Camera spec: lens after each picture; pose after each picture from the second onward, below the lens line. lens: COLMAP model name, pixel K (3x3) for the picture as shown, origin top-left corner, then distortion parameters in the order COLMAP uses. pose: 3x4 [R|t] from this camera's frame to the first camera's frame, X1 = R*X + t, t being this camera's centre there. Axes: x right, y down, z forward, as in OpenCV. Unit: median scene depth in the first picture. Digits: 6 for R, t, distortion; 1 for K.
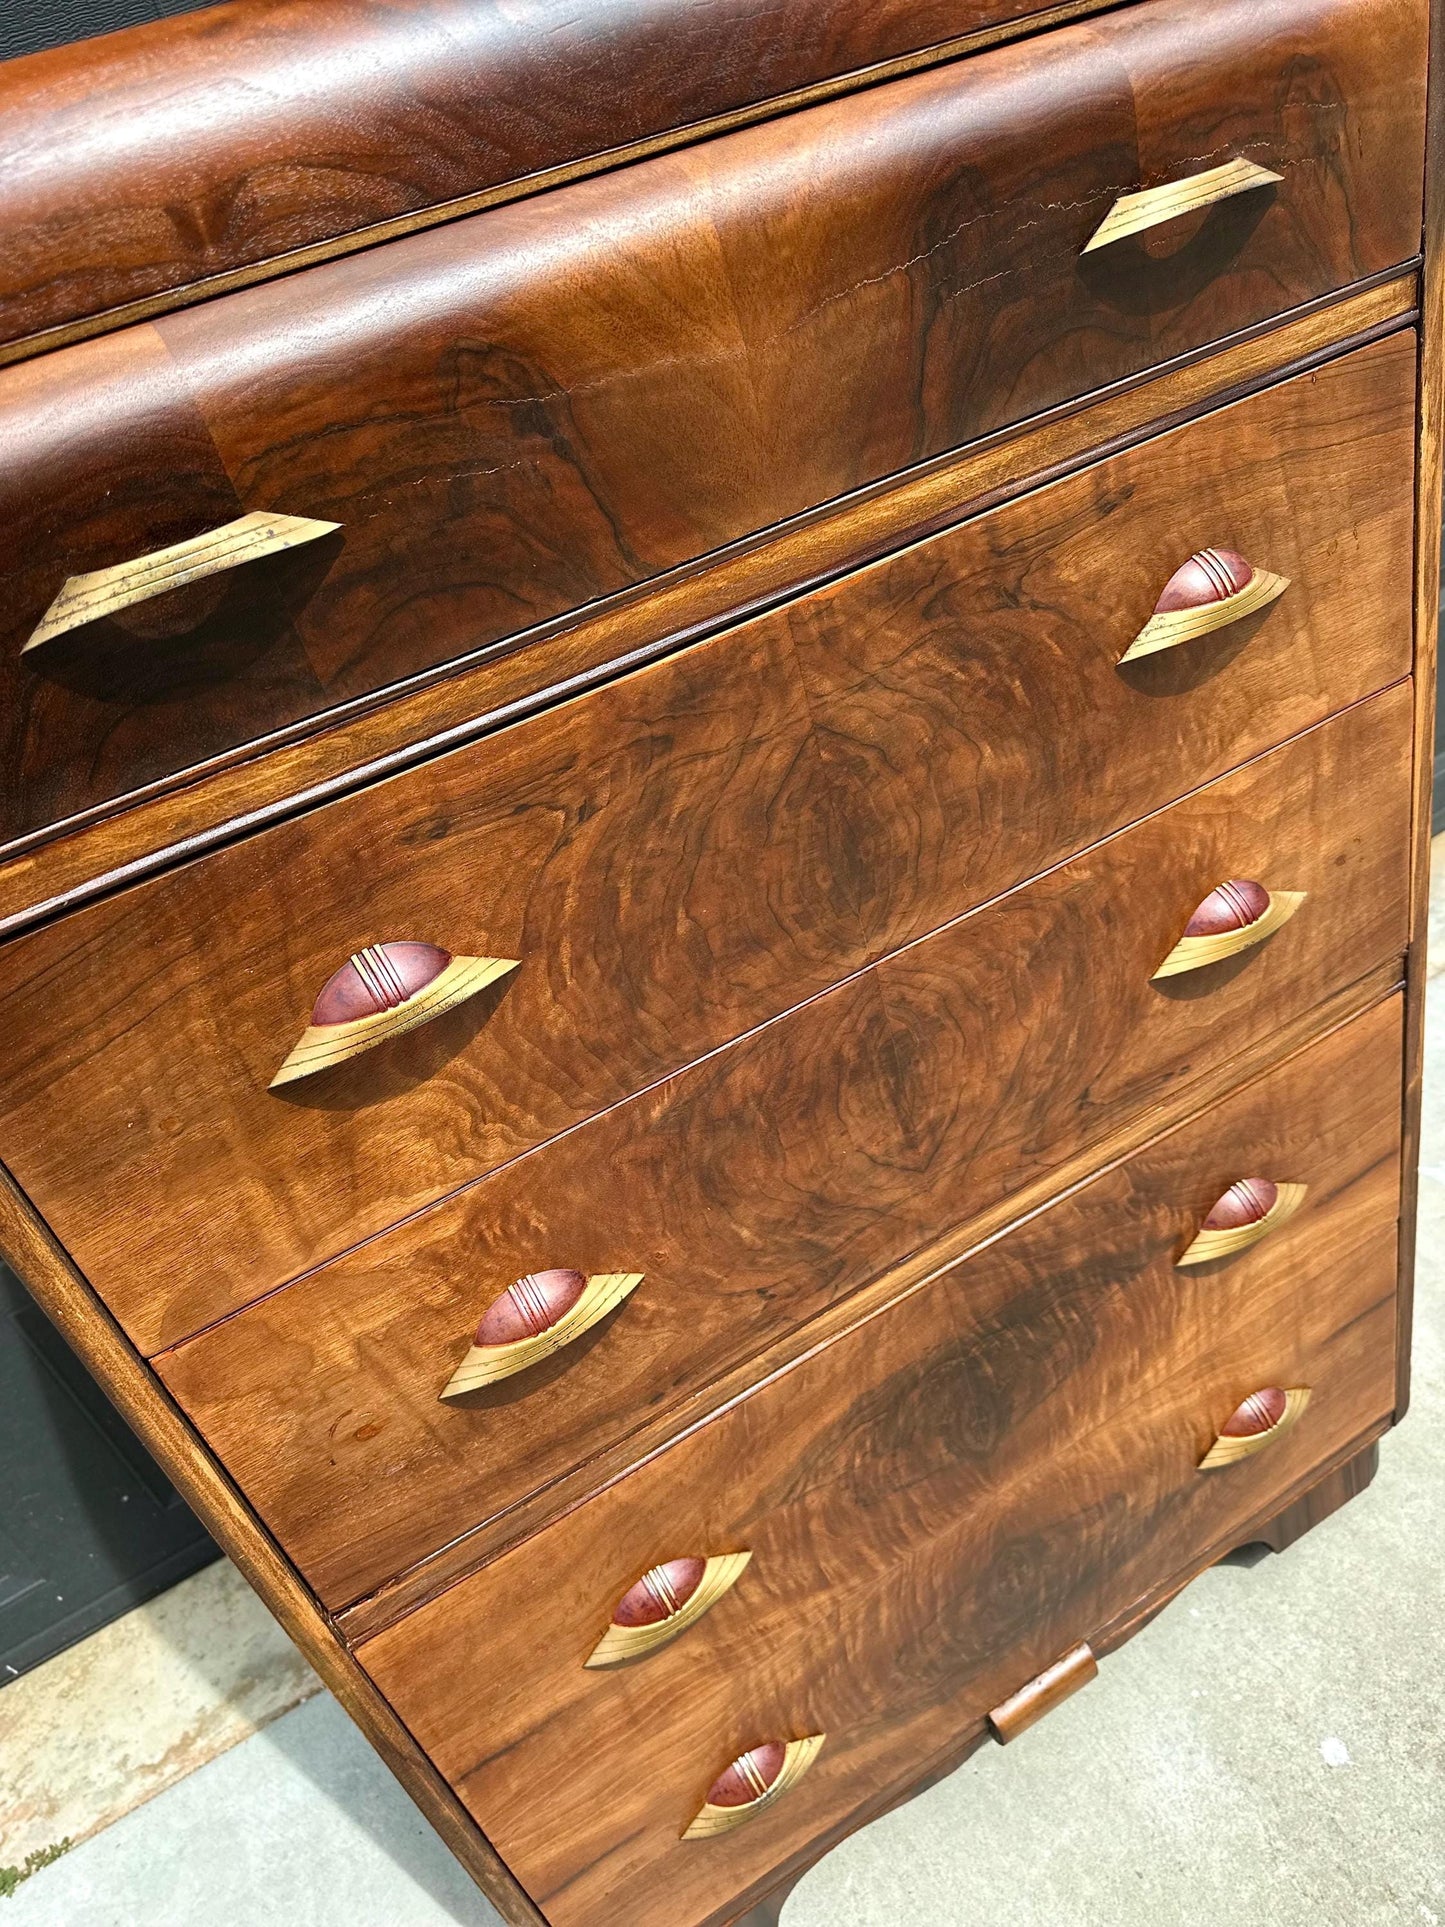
lens RADIAL K [[1358.5, 0, 720.0], [0, 1358.5, 968.0], [0, 0, 1]] dist [0.089178, -0.115973]
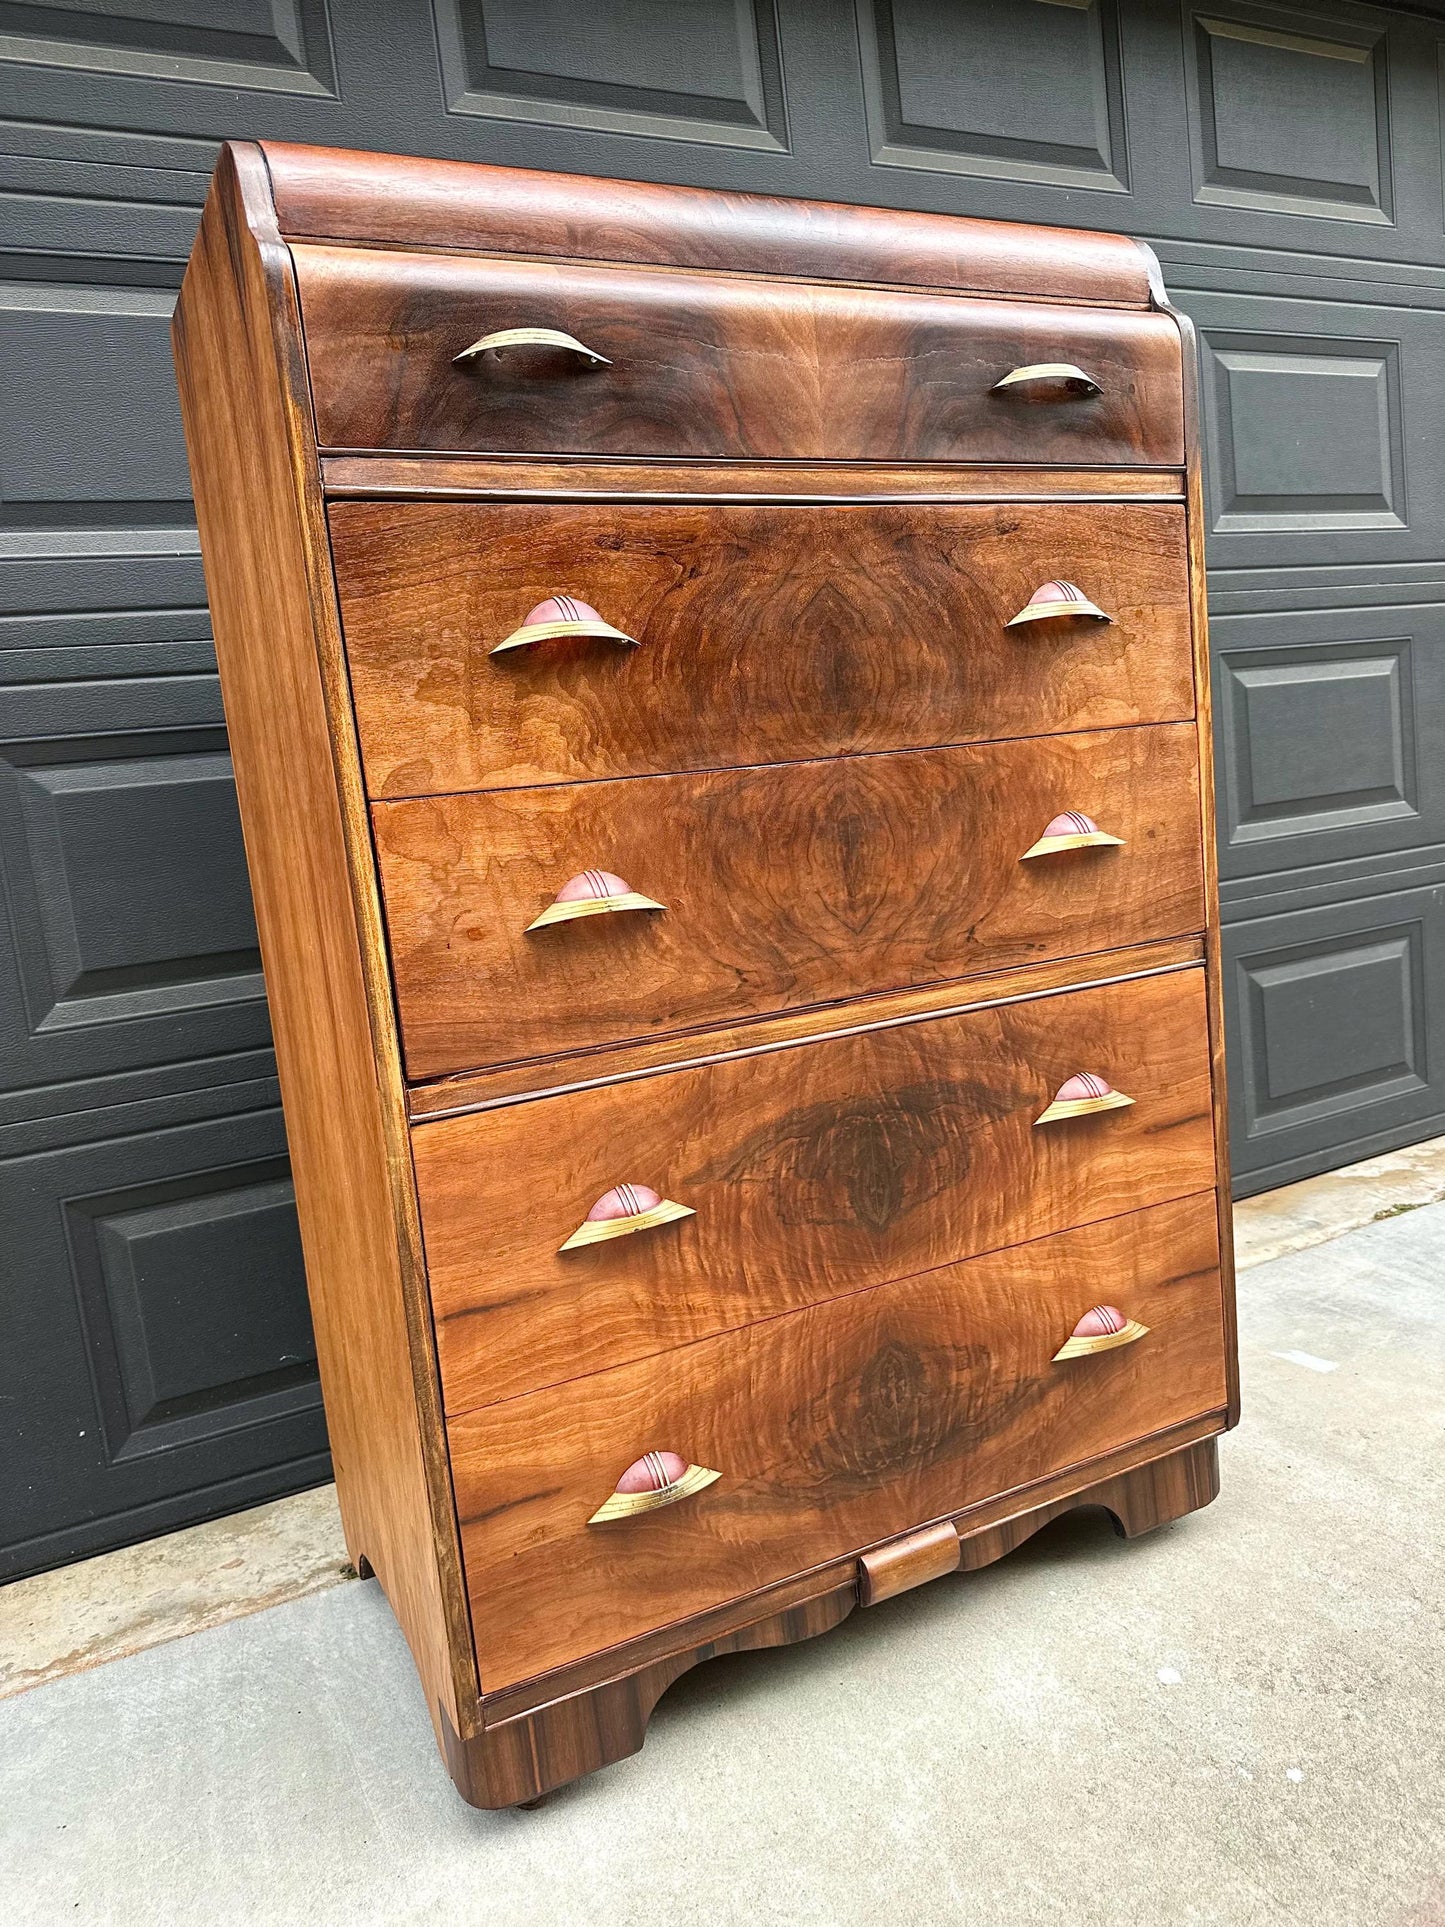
lens RADIAL K [[1358.5, 0, 715.0], [0, 1358.5, 967.6], [0, 0, 1]] dist [0.089178, -0.115973]
pose [[0.987640, 0.156571, -0.007213, 0.017076], [-0.144907, 0.894589, -0.422744, 0.948439], [-0.059736, 0.418564, 0.906220, -0.334383]]
